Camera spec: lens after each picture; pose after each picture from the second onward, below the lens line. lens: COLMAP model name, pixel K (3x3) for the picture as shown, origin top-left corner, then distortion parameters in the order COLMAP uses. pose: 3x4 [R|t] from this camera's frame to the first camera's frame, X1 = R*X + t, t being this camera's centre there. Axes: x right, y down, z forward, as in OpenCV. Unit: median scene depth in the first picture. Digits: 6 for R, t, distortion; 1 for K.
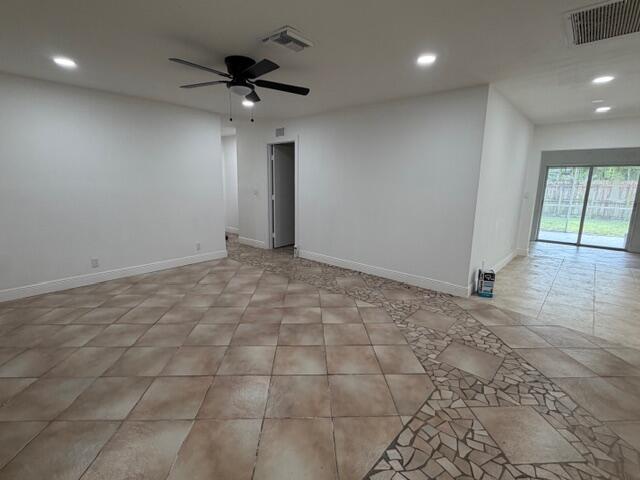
lens RADIAL K [[308.8, 0, 320.0], [0, 308.8, 240.0], [0, 0, 1]] dist [0.003062, 0.000693]
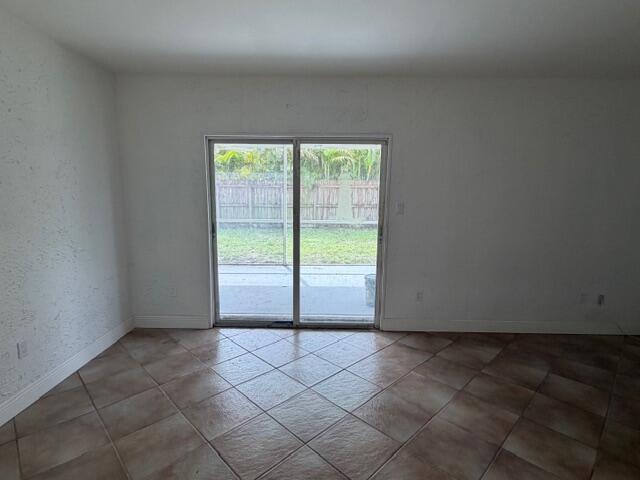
lens RADIAL K [[337.0, 0, 320.0], [0, 337.0, 240.0], [0, 0, 1]] dist [0.000913, 0.000248]
pose [[0.747908, -0.114559, 0.653842, 0.564175], [0.126785, 0.991515, 0.028698, -0.109105], [-0.651582, 0.061434, 0.756087, 0.616491]]
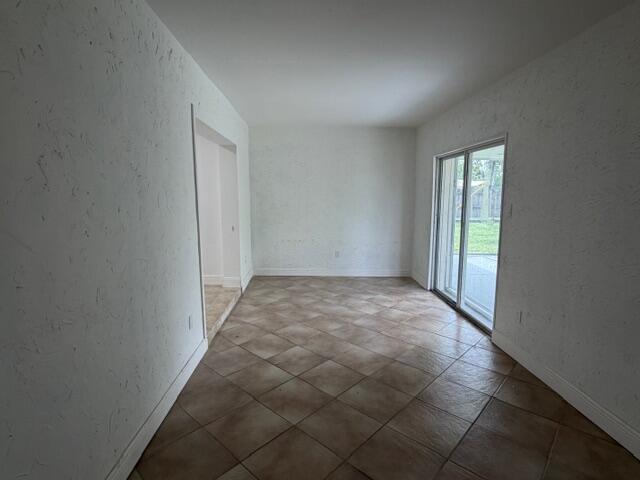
lens RADIAL K [[337.0, 0, 320.0], [0, 337.0, 240.0], [0, 0, 1]] dist [0.000913, 0.000248]
pose [[0.706732, 0.081319, -0.702793, 1.055359], [-0.119795, 0.992783, -0.005594, -0.061856], [0.697266, 0.088145, 0.711373, 0.440579]]
